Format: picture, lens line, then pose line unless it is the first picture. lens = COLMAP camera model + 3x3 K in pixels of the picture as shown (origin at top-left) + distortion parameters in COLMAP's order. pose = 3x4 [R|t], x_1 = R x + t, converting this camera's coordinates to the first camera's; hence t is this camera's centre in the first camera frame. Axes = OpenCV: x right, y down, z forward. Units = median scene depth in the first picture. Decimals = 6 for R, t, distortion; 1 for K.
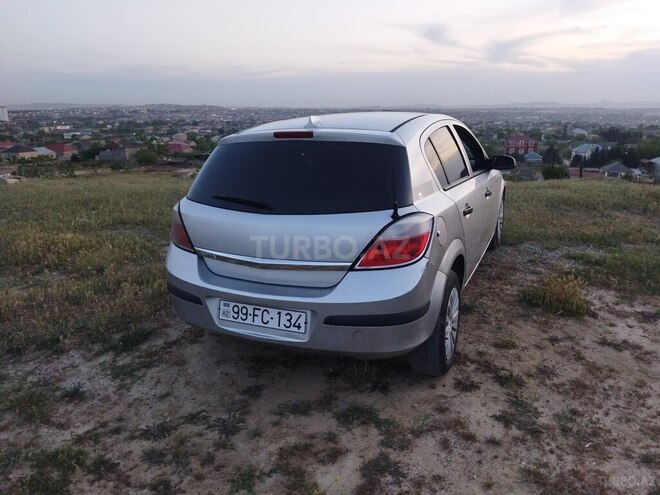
lens RADIAL K [[488.8, 0, 328.6], [0, 488.8, 251.7], [0, 0, 1]] dist [0.099395, -0.142521]
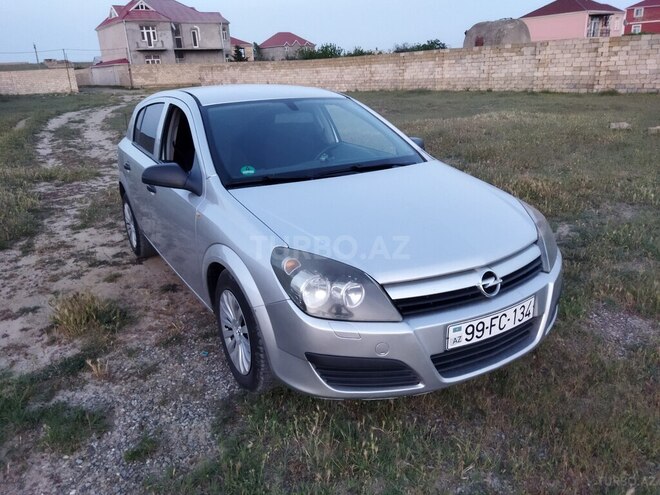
lens RADIAL K [[492.4, 0, 330.0], [0, 492.4, 247.5], [0, 0, 1]] dist [0.090037, -0.130576]
pose [[-0.563734, 0.311826, -0.764832, 1.220541], [-0.177386, 0.858681, 0.480835, -0.727030], [0.806683, 0.406733, -0.428754, 2.401296]]
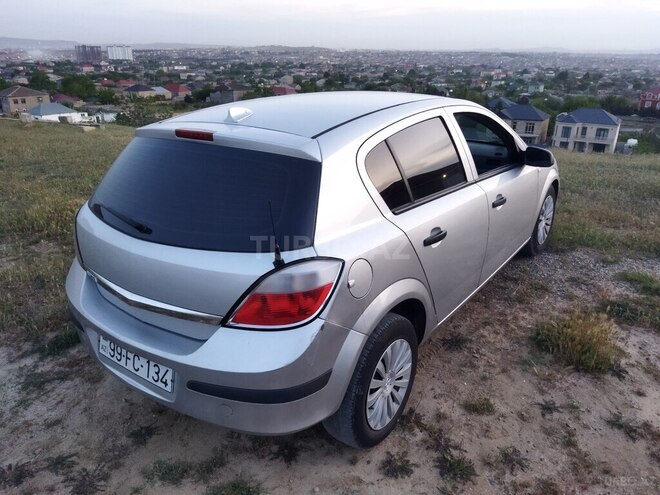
lens RADIAL K [[488.8, 0, 328.6], [0, 488.8, 251.7], [0, 0, 1]] dist [0.099395, -0.142521]
pose [[0.978555, 0.088560, -0.185976, 0.302825], [-0.069010, 0.991633, 0.109091, -0.153294], [0.194081, -0.093917, 0.976479, 0.253591]]
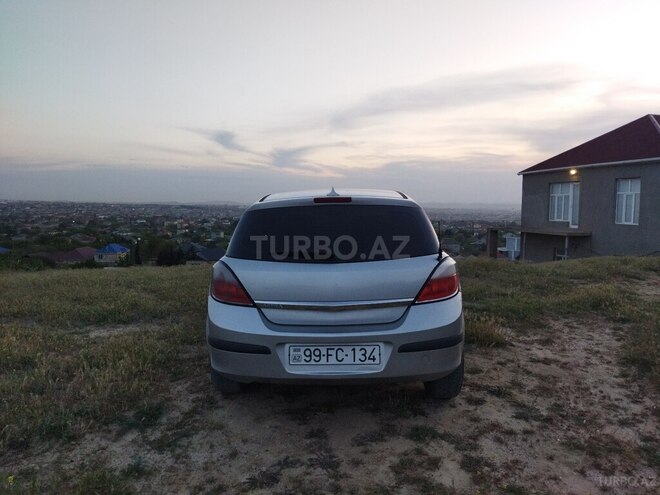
lens RADIAL K [[488.8, 0, 328.6], [0, 488.8, 251.7], [0, 0, 1]] dist [0.099395, -0.142521]
pose [[0.921282, -0.026239, 0.388009, -0.541956], [0.098340, 0.981014, -0.167156, 0.081129], [-0.376256, 0.192155, 0.906371, -0.042357]]
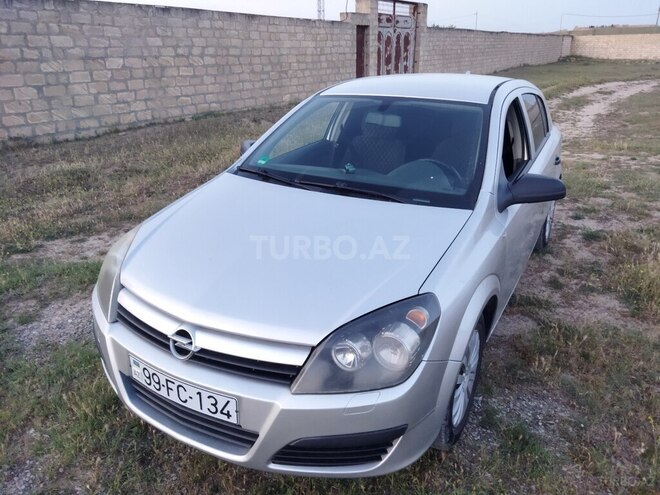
lens RADIAL K [[488.8, 0, 328.6], [0, 488.8, 251.7], [0, 0, 1]] dist [0.099395, -0.142521]
pose [[-0.995036, -0.015050, 0.098375, 0.245694], [0.048634, 0.788887, 0.612611, -0.837476], [-0.086826, 0.614354, -0.784239, 2.714371]]
